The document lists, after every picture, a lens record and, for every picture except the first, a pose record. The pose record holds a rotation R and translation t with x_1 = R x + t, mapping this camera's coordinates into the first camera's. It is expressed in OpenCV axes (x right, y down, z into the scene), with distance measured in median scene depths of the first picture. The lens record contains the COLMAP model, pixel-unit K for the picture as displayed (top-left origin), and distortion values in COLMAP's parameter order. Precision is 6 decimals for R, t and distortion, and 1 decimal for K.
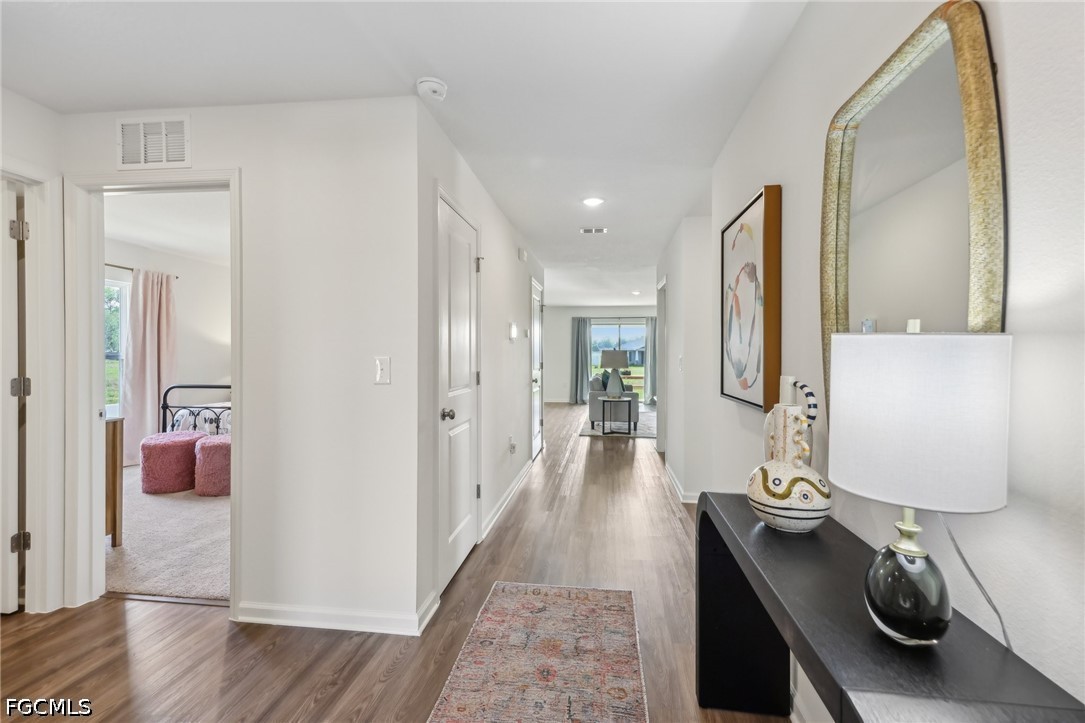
lens RADIAL K [[480.5, 0, 539.2], [0, 480.5, 357.9], [0, 0, 1]] dist [0.004821, 0.000184]
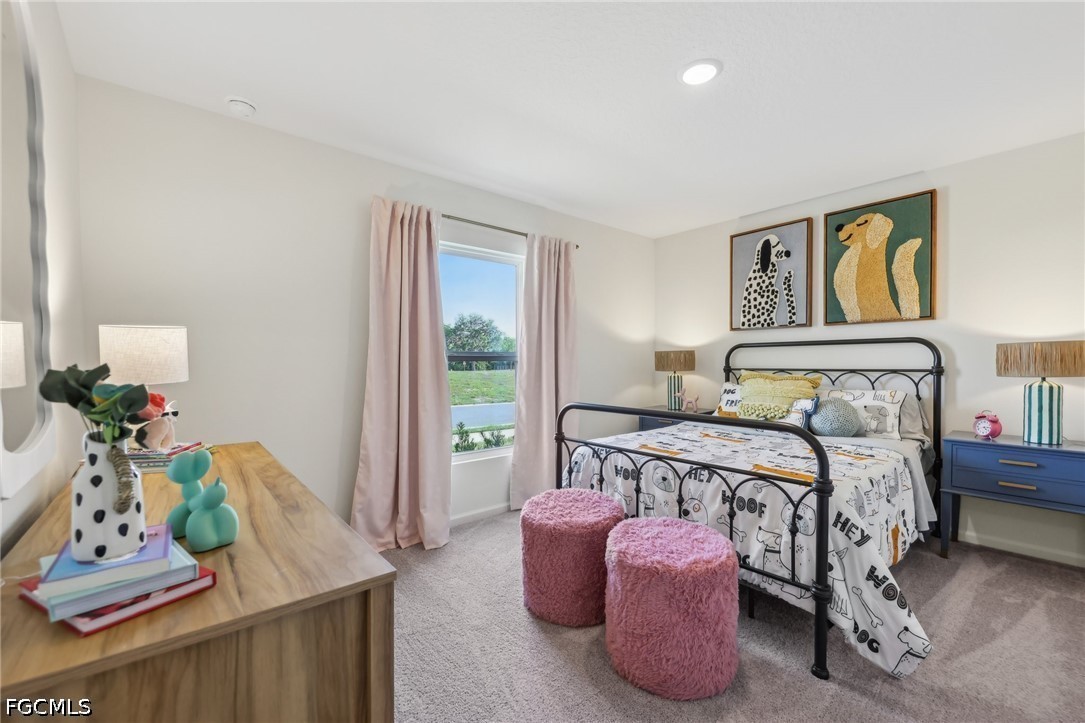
lens RADIAL K [[441.0, 0, 541.3], [0, 441.0, 363.2], [0, 0, 1]] dist [0.001865, -0.000332]
pose [[0.742781, -0.003663, -0.669524, -0.421581], [0.000818, 0.999989, -0.004565, 0.009725], [0.669534, 0.002843, 0.742776, 0.570953]]
